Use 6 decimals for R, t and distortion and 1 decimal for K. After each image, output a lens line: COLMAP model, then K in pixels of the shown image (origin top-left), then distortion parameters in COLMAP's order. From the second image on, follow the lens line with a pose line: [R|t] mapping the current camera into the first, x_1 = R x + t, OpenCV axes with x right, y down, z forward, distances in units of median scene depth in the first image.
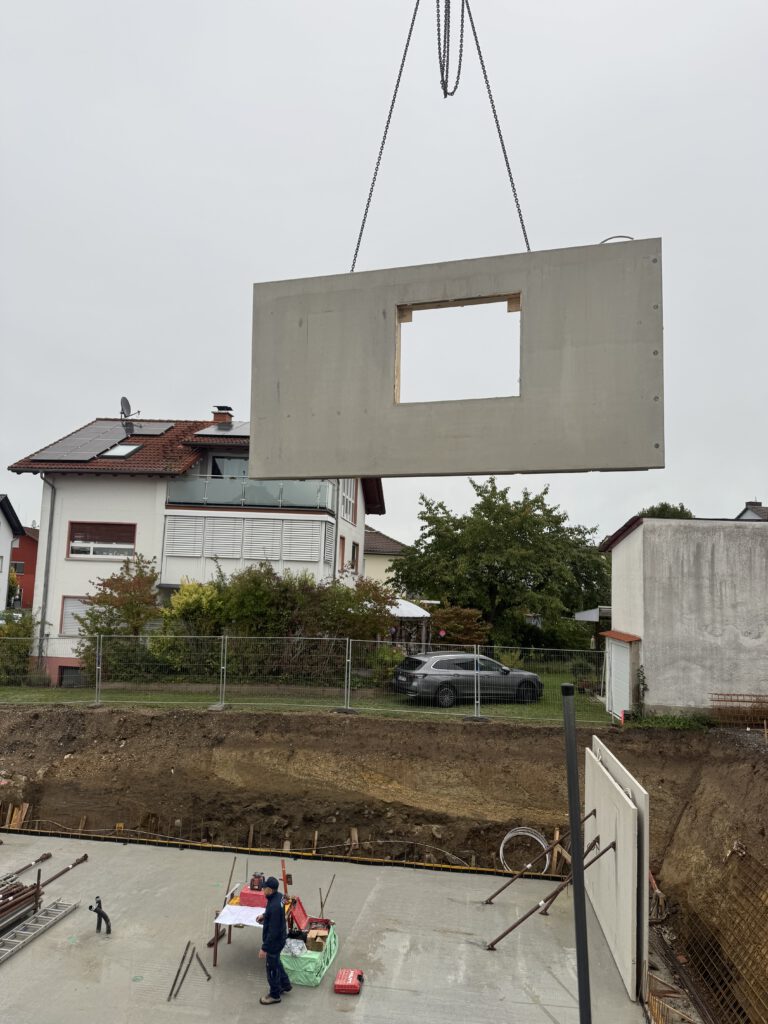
lens RADIAL K [[706.1, 0, 381.4], [0, 706.1, 515.0], [0, 0, 1]] dist [0.153617, -0.288774]
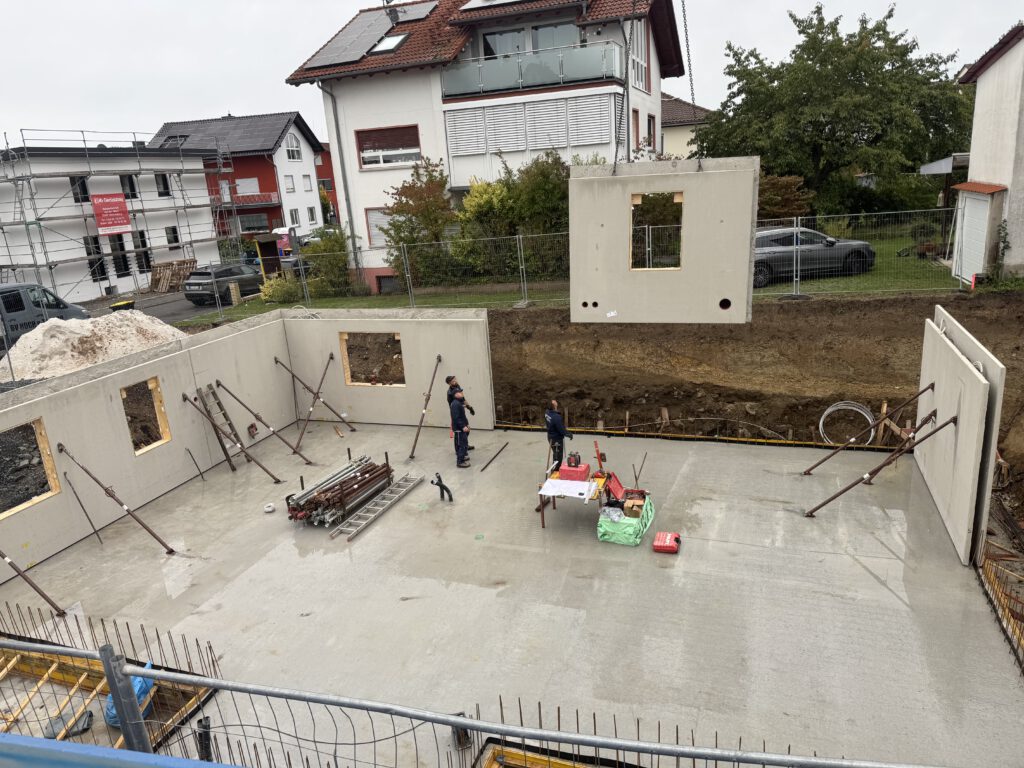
lens RADIAL K [[706.1, 0, 506.4], [0, 706.1, 379.6], [0, 0, 1]] dist [0.153617, -0.288774]
pose [[0.966715, -0.042887, -0.252234, 0.001566], [0.133332, 0.925850, 0.353588, 0.004609], [0.218366, -0.375450, 0.900752, 0.033324]]
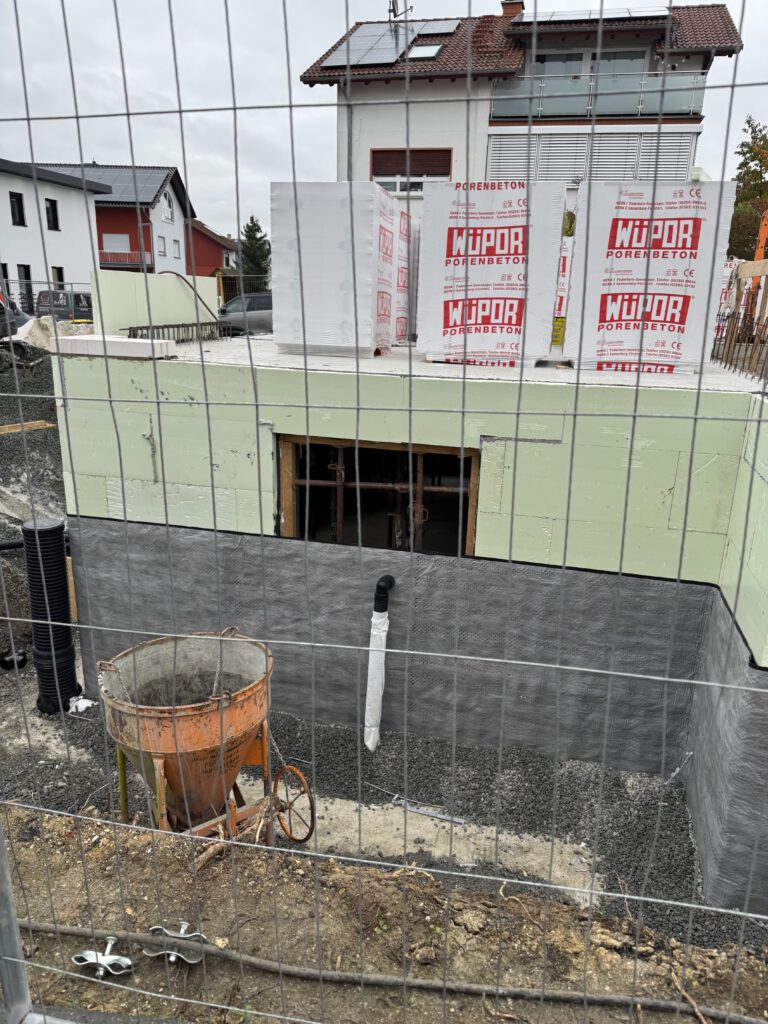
lens RADIAL K [[715.0, 0, 379.5], [0, 715.0, 516.3], [0, 0, 1]] dist [0.039515, -0.047218]
pose [[0.990688, 0.030773, -0.132625, -0.334690], [0.022595, 0.923452, 0.383049, 0.093830], [0.134260, -0.382479, 0.914158, 0.068696]]
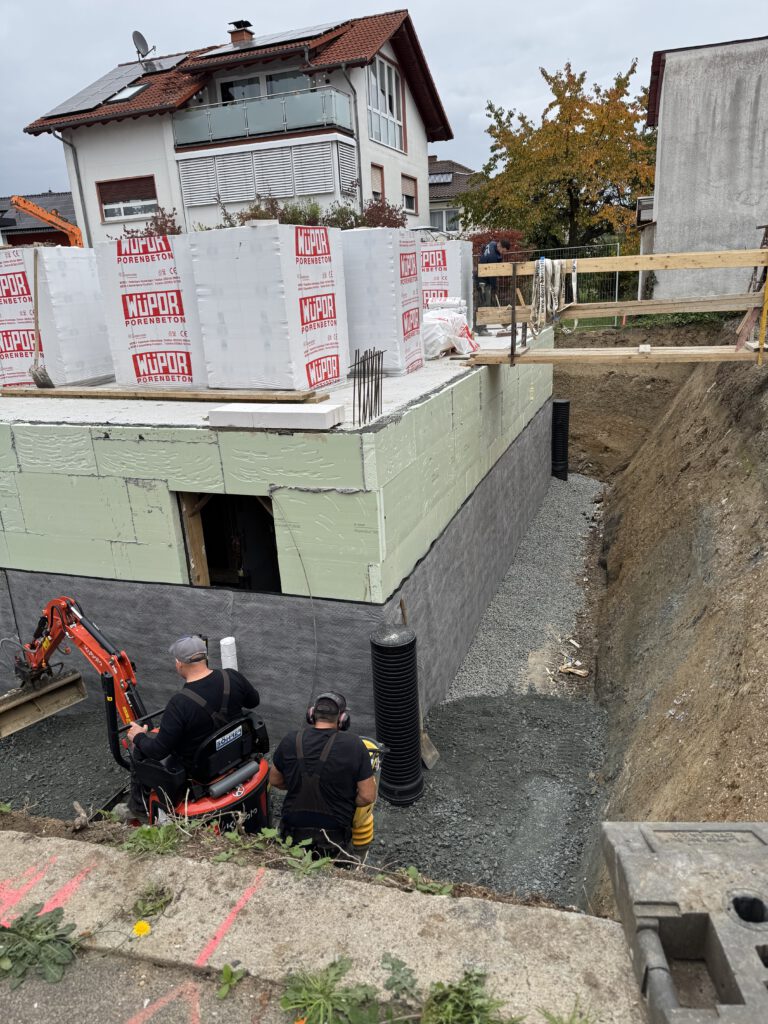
lens RADIAL K [[715.0, 0, 379.5], [0, 715.0, 516.3], [0, 0, 1]] dist [0.039515, -0.047218]
pose [[0.965315, -0.014080, -0.260709, 0.214820], [0.119446, 0.911736, 0.393028, 0.094875], [0.232164, -0.410536, 0.881794, 0.038972]]
